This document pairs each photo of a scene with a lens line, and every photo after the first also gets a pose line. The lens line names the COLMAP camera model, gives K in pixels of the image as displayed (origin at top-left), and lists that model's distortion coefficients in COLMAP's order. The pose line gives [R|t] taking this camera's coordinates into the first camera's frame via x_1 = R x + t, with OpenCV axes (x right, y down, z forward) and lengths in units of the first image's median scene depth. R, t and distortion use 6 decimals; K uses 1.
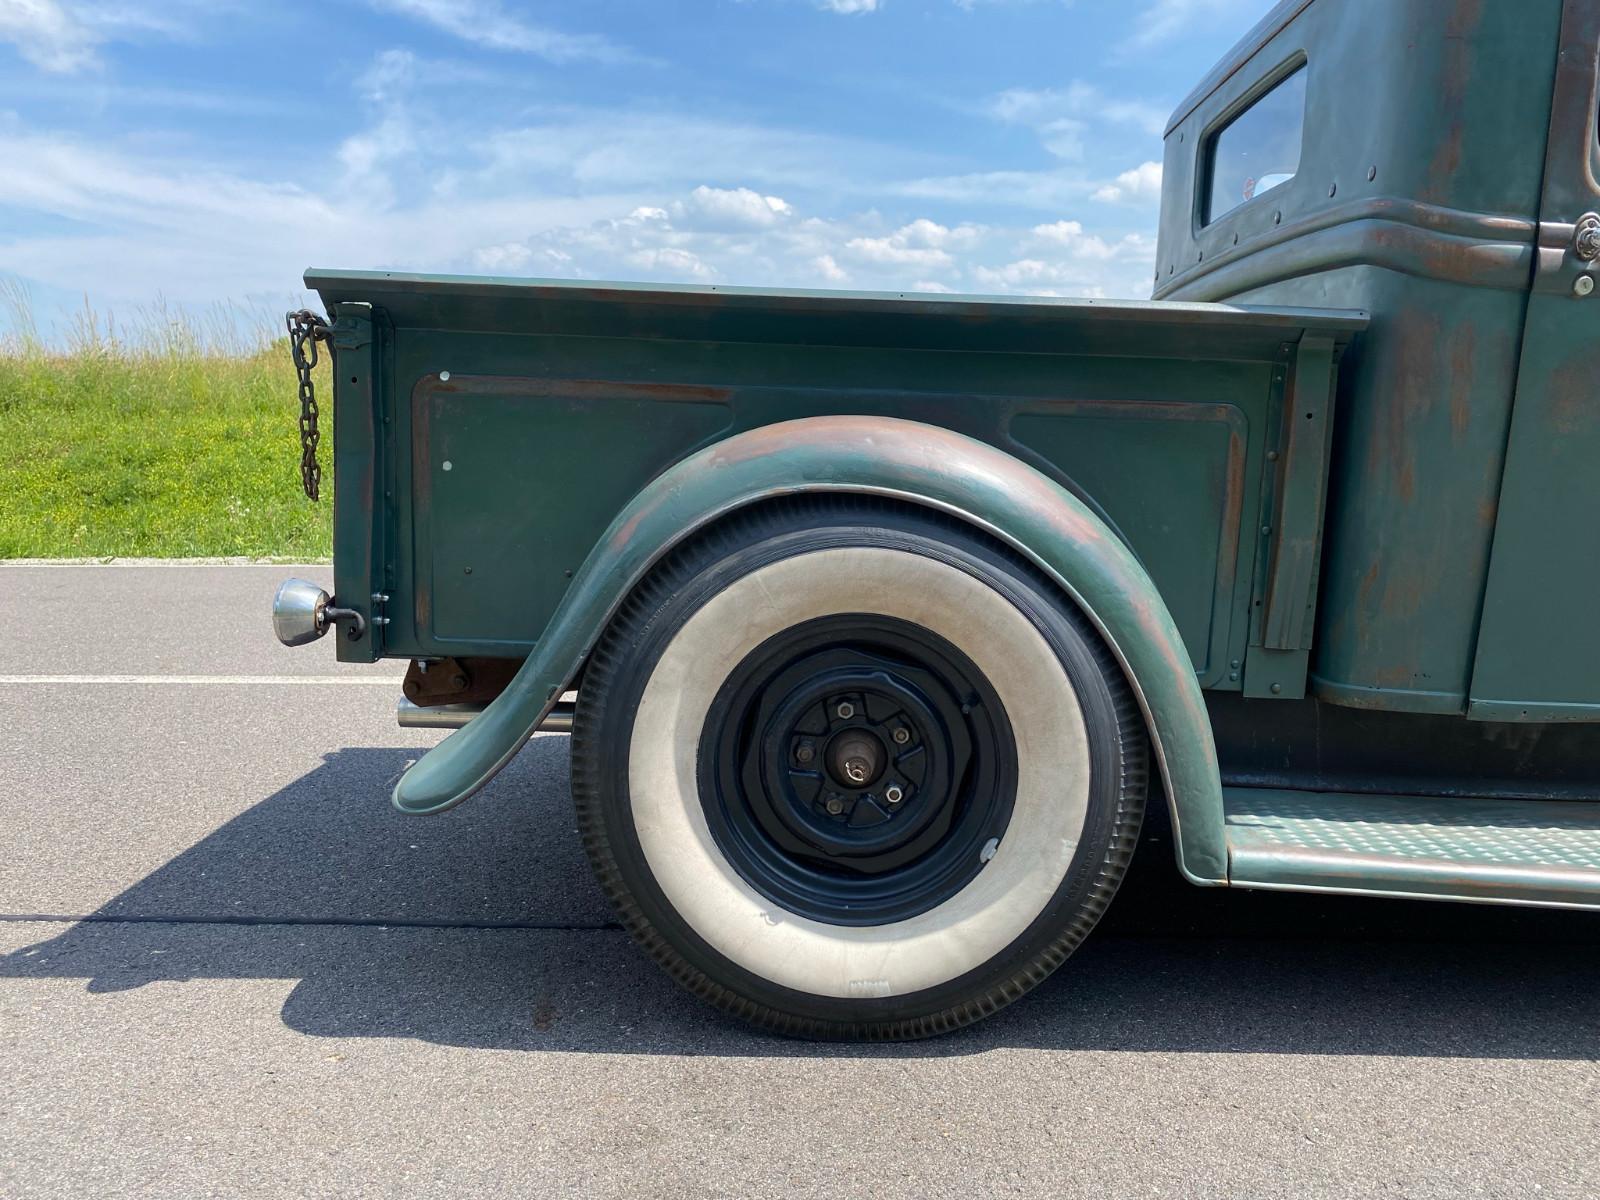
lens RADIAL K [[1196.6, 0, 803.3], [0, 1196.6, 584.8], [0, 0, 1]] dist [0.013068, -0.001315]
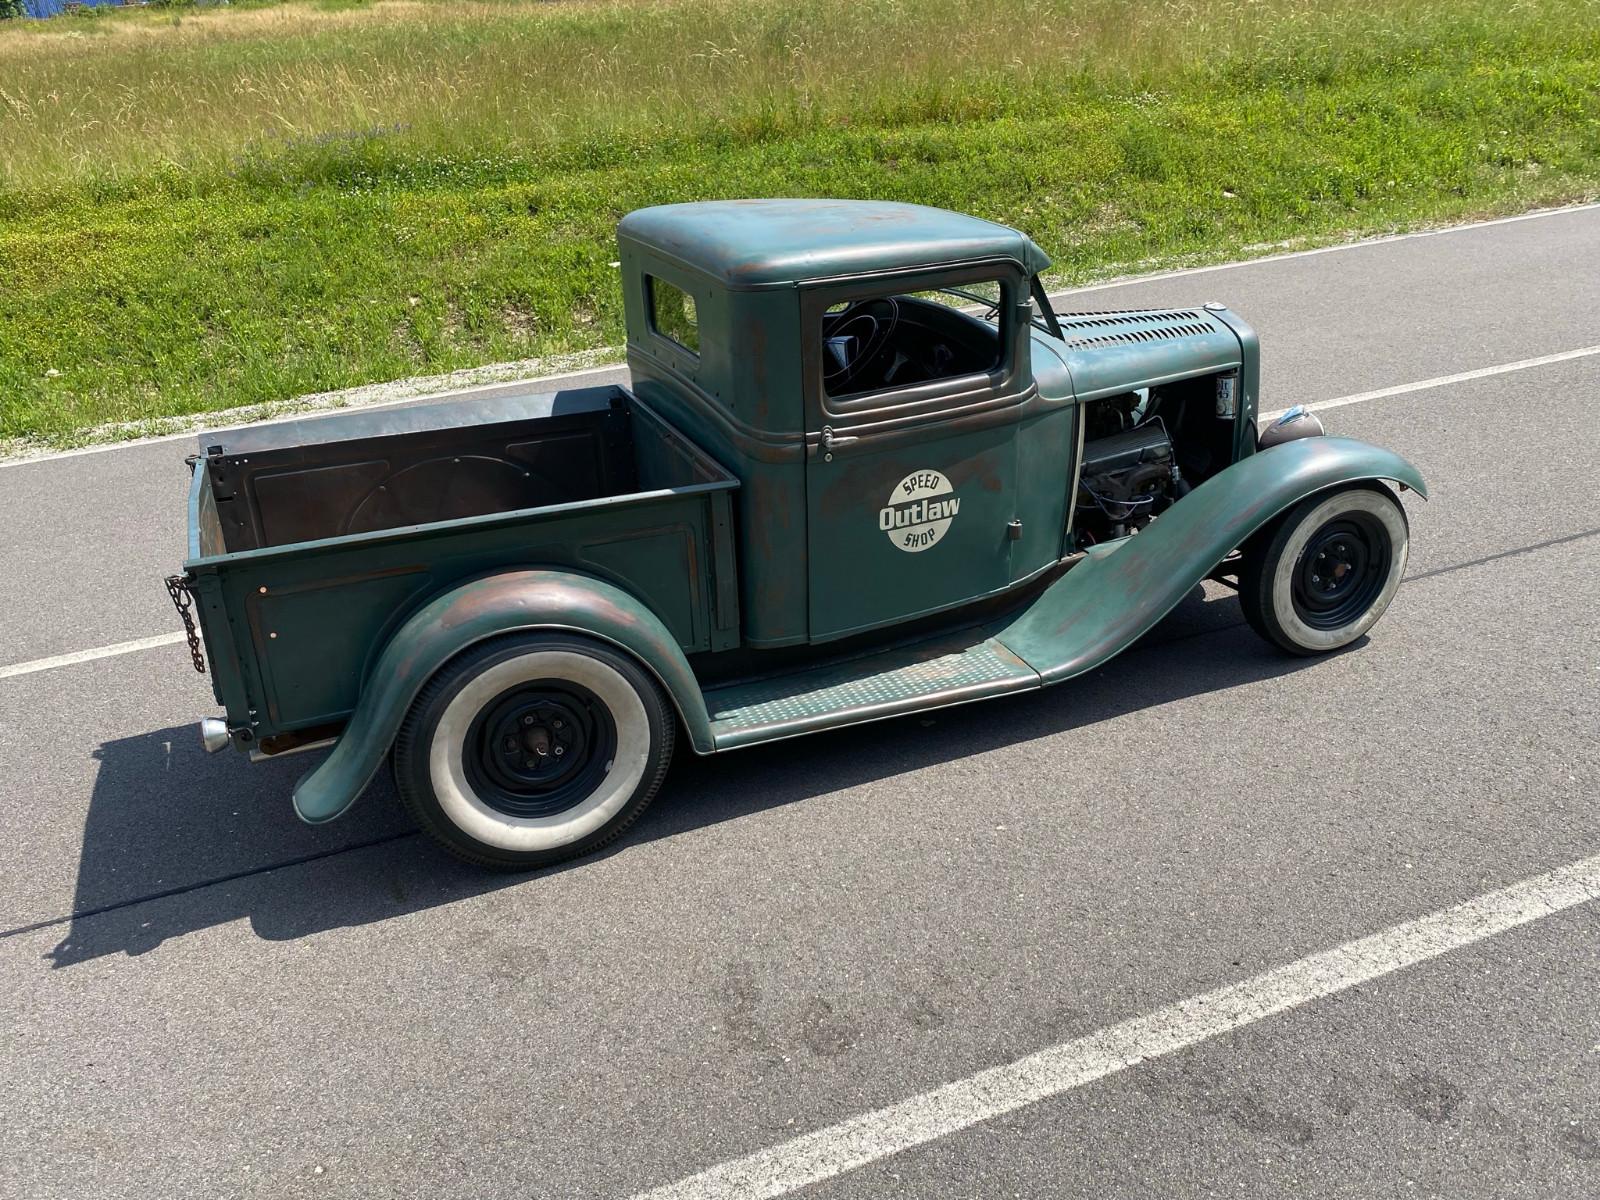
lens RADIAL K [[1276.3, 0, 780.8], [0, 1276.3, 569.8], [0, 0, 1]] dist [0.010775, -0.002629]
pose [[0.922504, -0.215123, 0.320480, -0.205699], [0.127734, 0.953651, 0.272459, -0.662623], [-0.364239, -0.210409, 0.907226, -1.050116]]
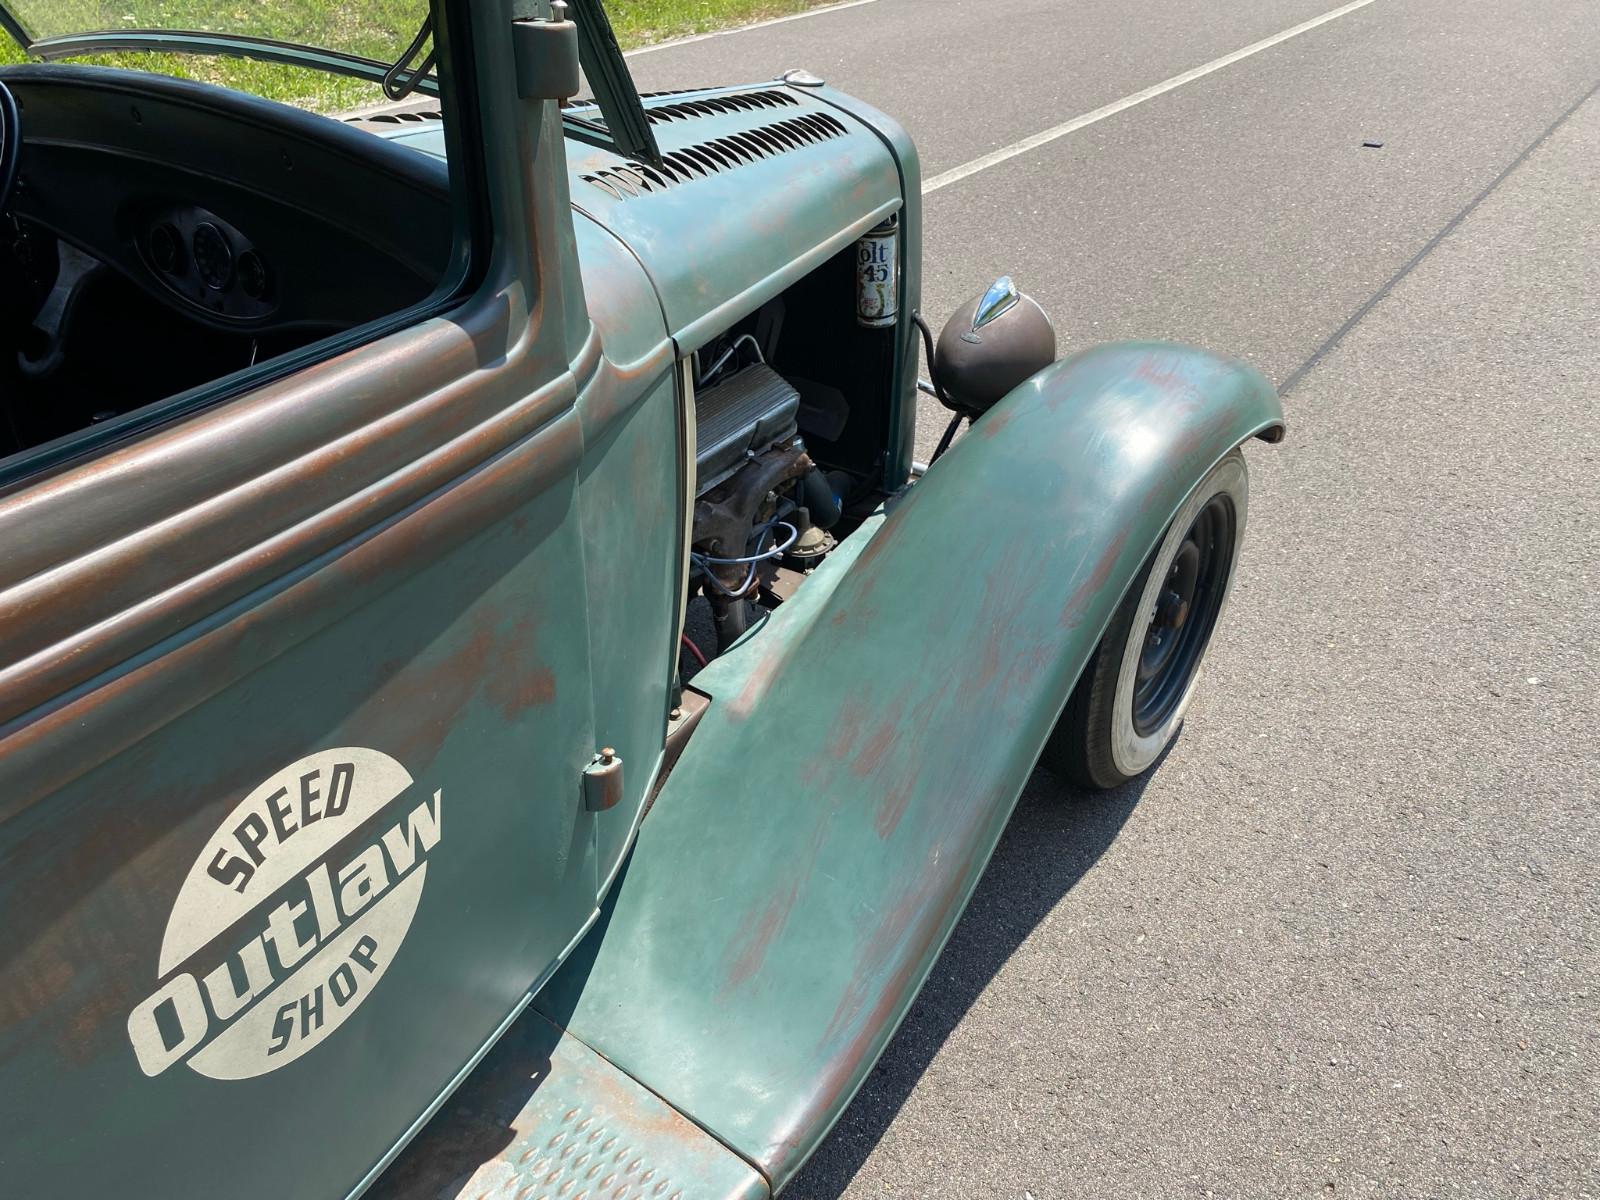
lens RADIAL K [[1224.2, 0, 803.4], [0, 1224.2, 608.1], [0, 0, 1]] dist [0.002084, -0.001602]
pose [[0.560871, -0.457258, 0.690174, 0.605022], [0.112145, 0.867917, 0.483883, -0.459924], [-0.820273, -0.193997, 0.538068, 0.536317]]
